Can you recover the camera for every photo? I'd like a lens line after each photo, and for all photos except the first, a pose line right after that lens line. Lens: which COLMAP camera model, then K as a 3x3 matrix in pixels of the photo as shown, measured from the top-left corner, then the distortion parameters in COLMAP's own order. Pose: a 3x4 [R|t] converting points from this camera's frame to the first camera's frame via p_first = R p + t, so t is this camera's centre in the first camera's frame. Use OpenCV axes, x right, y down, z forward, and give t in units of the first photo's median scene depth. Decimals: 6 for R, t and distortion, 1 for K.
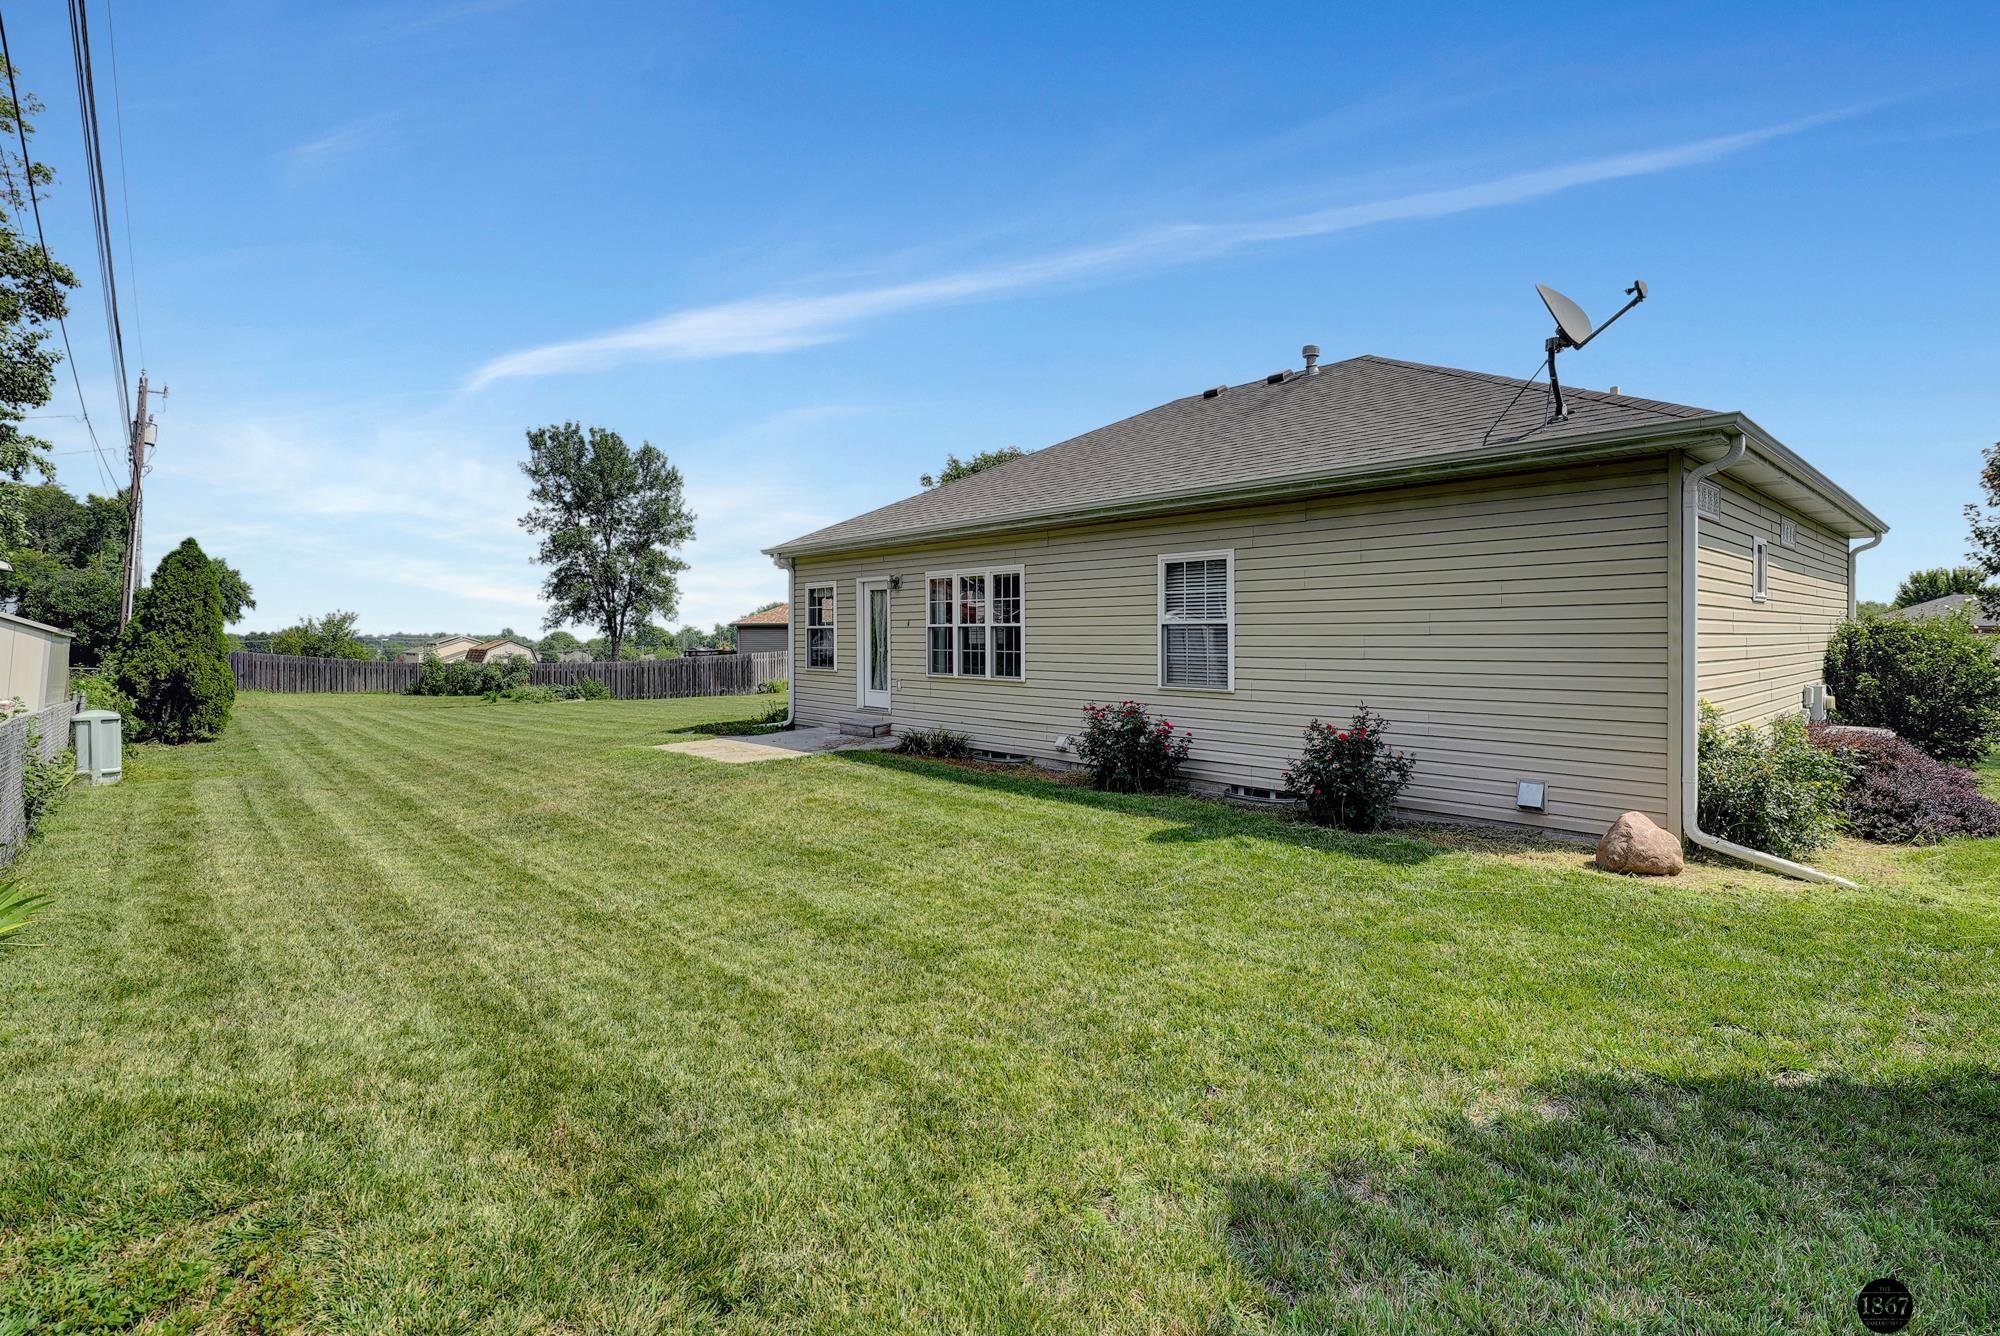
lens RADIAL K [[934.5, 0, 997.1], [0, 934.5, 615.0], [0, 0, 1]] dist [-0.001703, -0.000369]
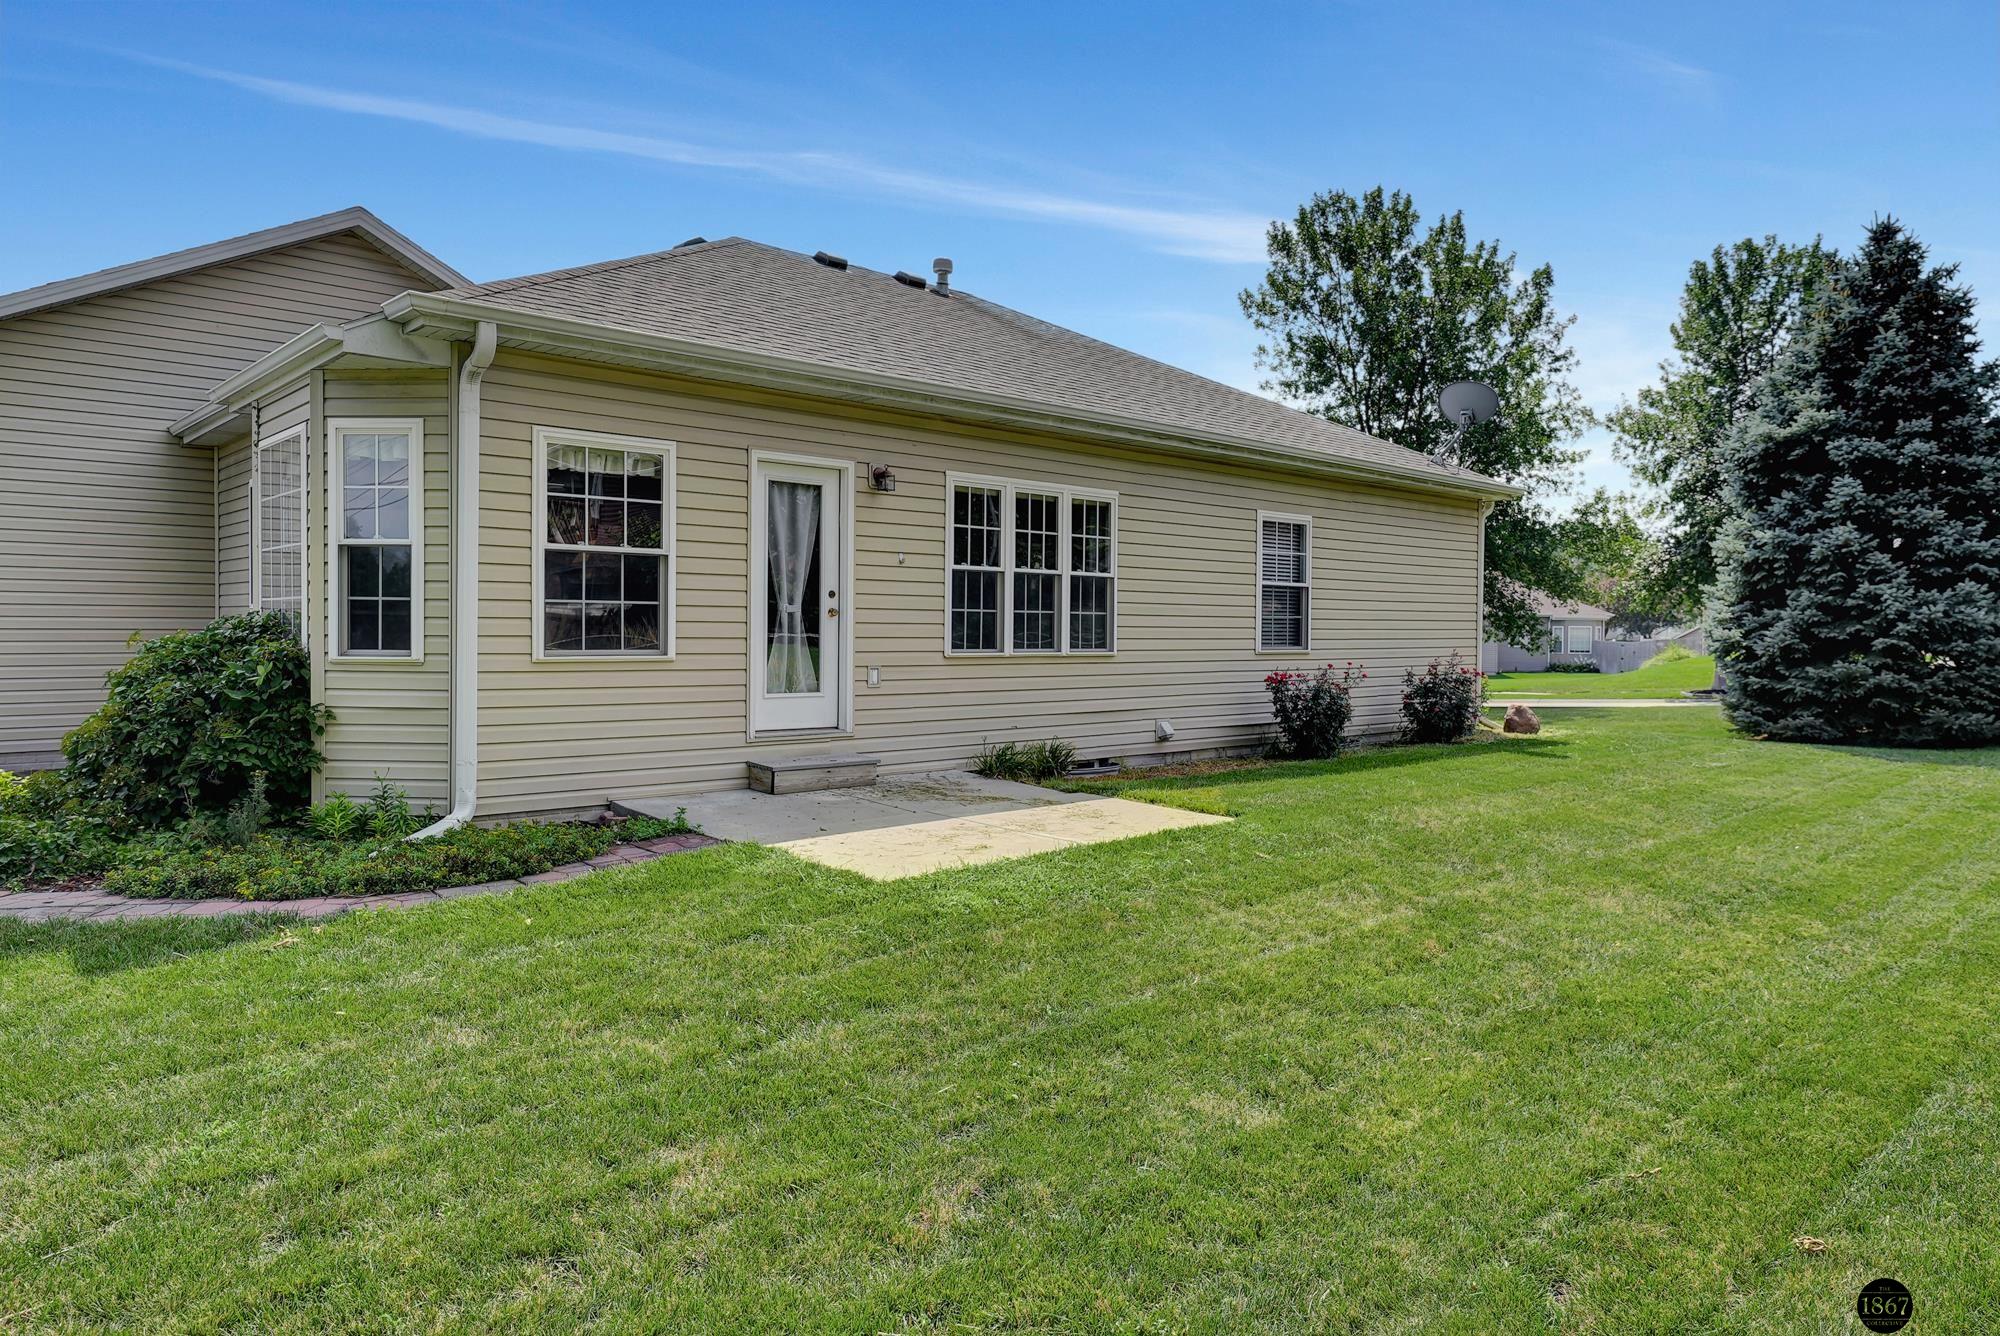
lens RADIAL K [[1266.7, 0, 1000.0], [0, 1266.7, 668.0], [0, 0, 1]] dist [0.001540, -0.000592]
pose [[0.005058, -0.027480, 0.999610, -0.841005], [-0.030974, 0.999138, 0.027624, 0.050567], [-0.999507, -0.031102, 0.004202, 0.962090]]
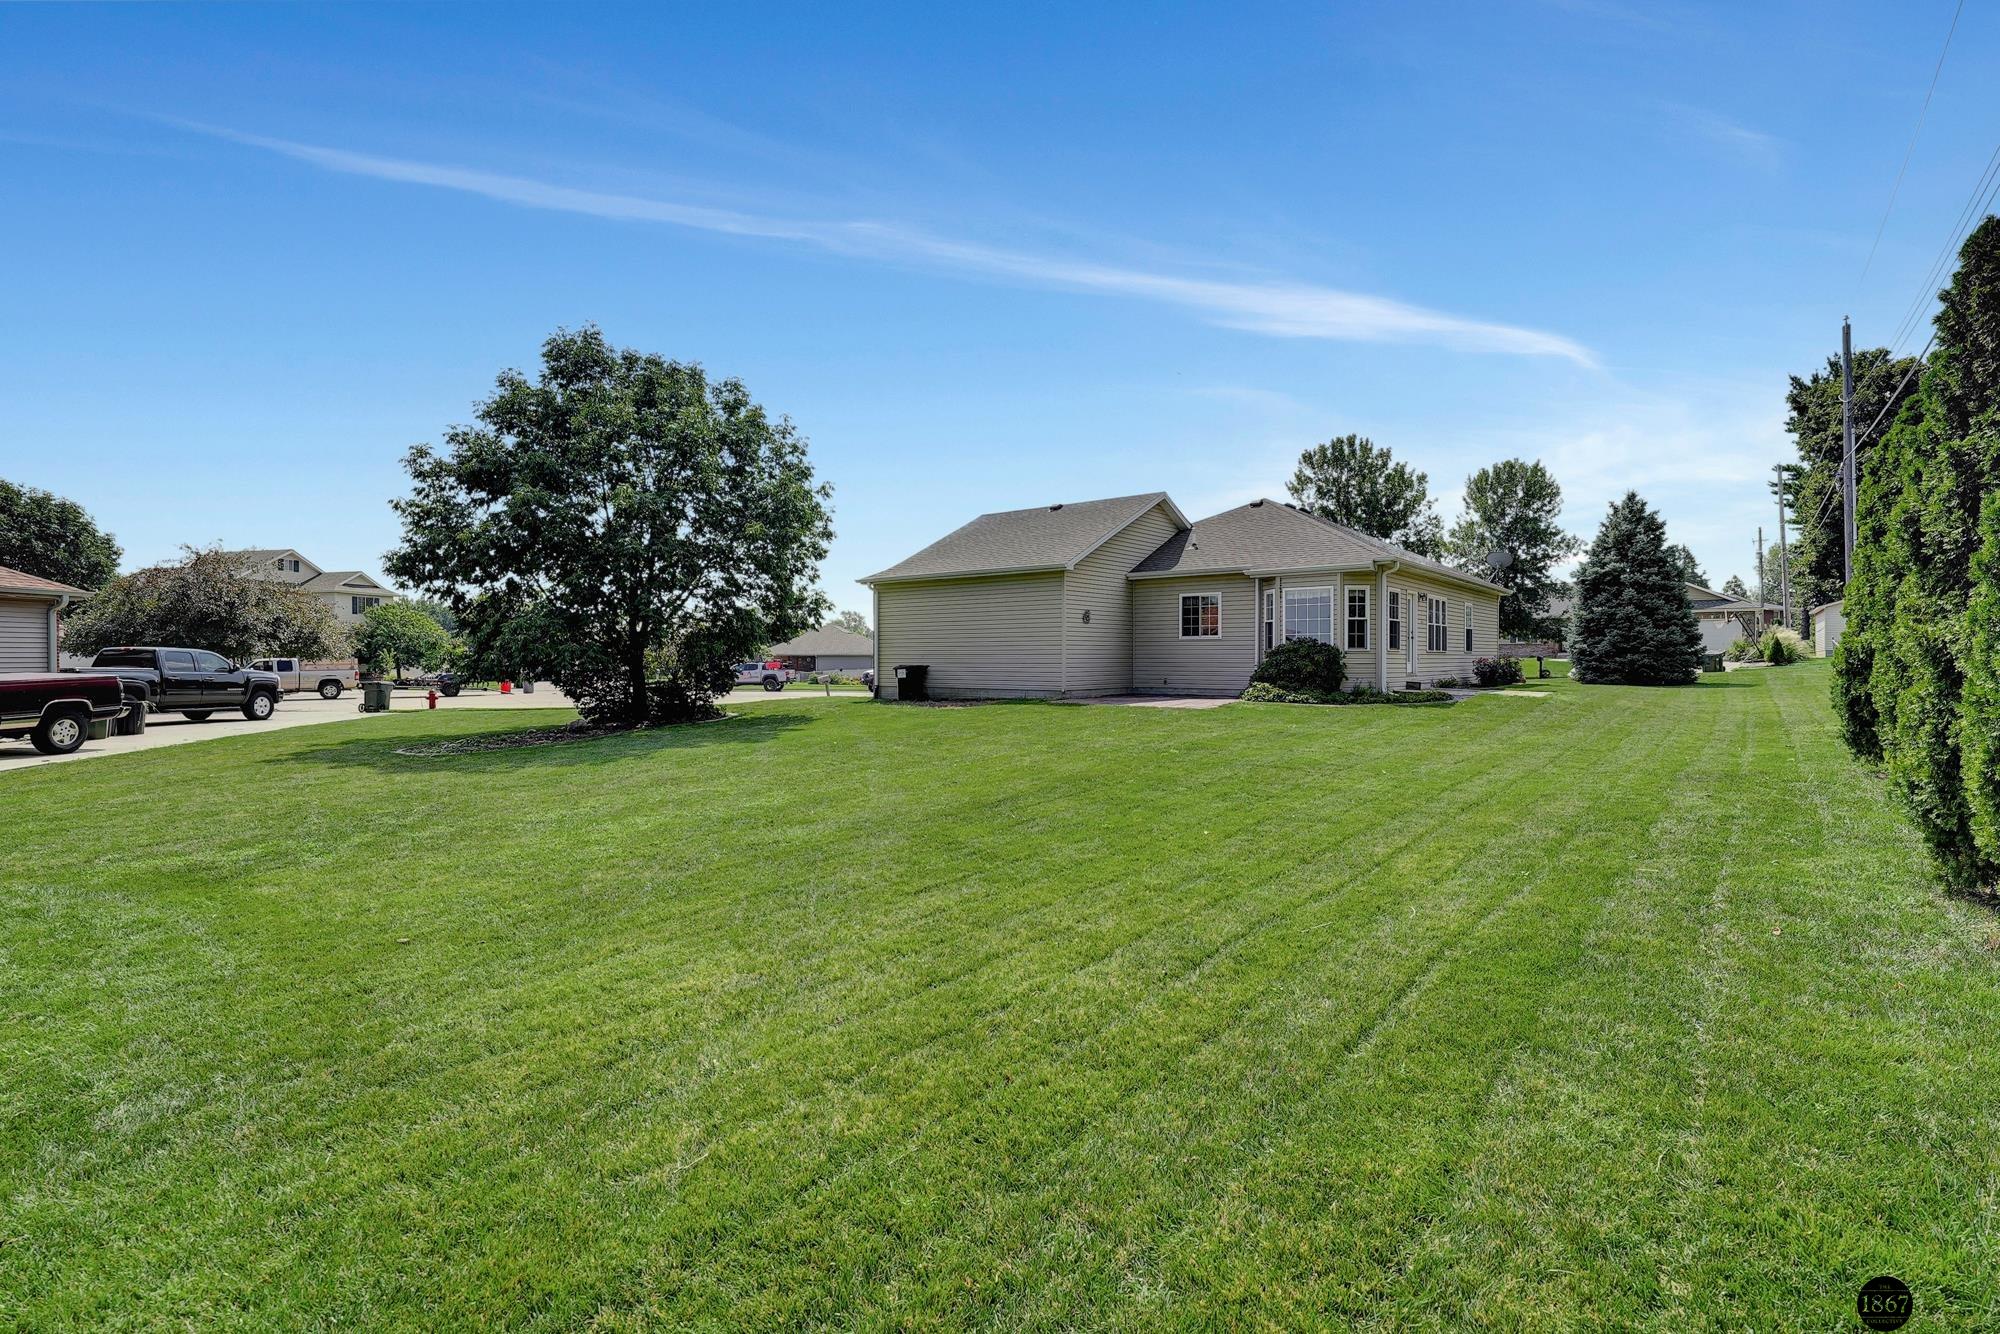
lens RADIAL K [[915.2, 0, 1000.0], [0, 915.2, 667.0], [0, 0, 1]] dist [-0.003237, -0.000645]
pose [[-0.138728, -0.005772, 0.990314, -1.713740], [-0.021874, 0.999757, 0.002763, 0.108864], [-0.990089, -0.021279, -0.138821, 2.058866]]
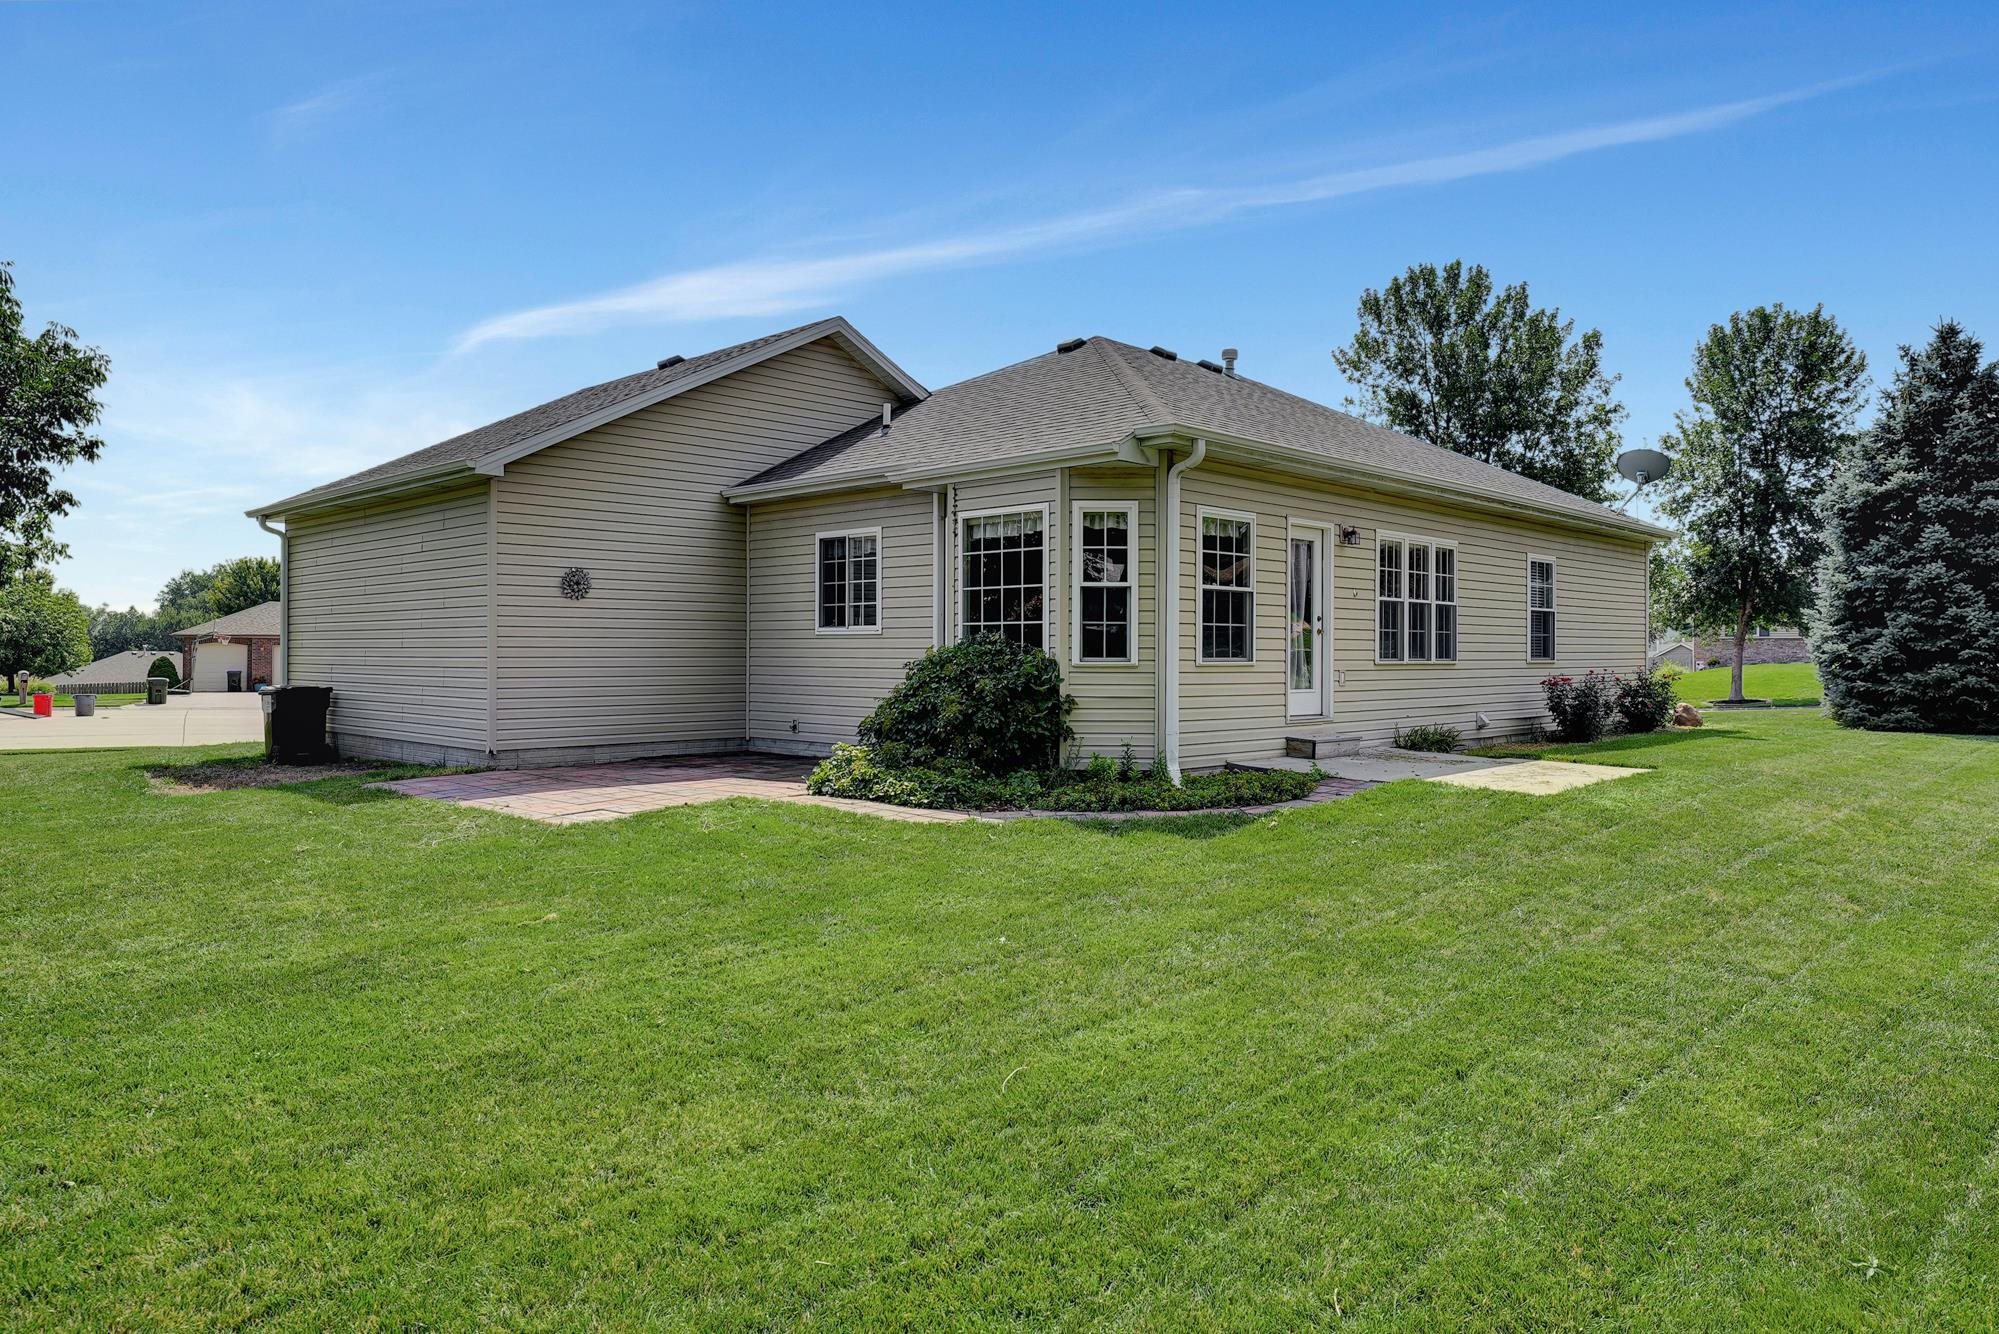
lens RADIAL K [[1285.5, 0, 1002.0], [0, 1285.5, 661.3], [0, 0, 1]] dist [0.002765, 0.001137]
pose [[-0.054327, -0.002501, 0.998520, -1.123372], [-0.025381, 0.999677, 0.001123, 0.070482], [-0.998201, -0.025282, -0.054373, 1.366097]]
